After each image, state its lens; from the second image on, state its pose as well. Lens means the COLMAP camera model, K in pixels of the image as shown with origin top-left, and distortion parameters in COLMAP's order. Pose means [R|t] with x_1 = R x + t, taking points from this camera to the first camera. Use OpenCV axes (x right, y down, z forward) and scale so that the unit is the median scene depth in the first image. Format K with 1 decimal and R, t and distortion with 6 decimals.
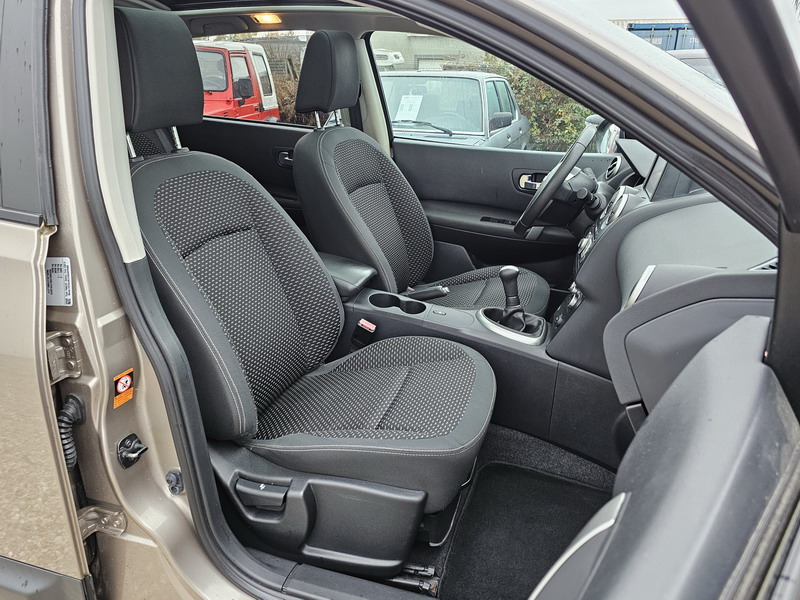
lens RADIAL K [[539.2, 0, 398.6], [0, 539.2, 299.3], [0, 0, 1]] dist [0.042993, -0.025684]
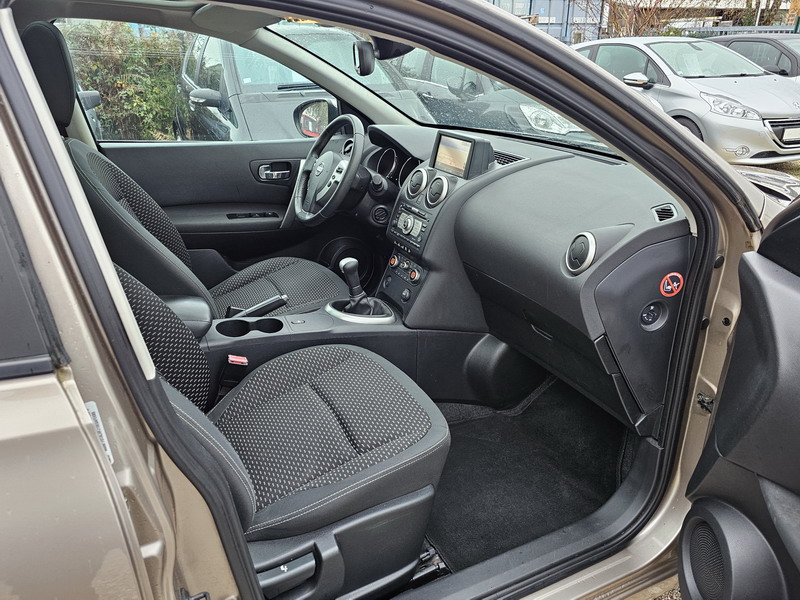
lens RADIAL K [[539.2, 0, 399.1], [0, 539.2, 296.2], [0, 0, 1]] dist [0.042993, -0.025684]
pose [[0.767031, -0.279101, 0.577726, -0.335683], [0.254591, 0.958905, 0.125237, -0.095550], [-0.588938, 0.051023, 0.806566, 0.104116]]
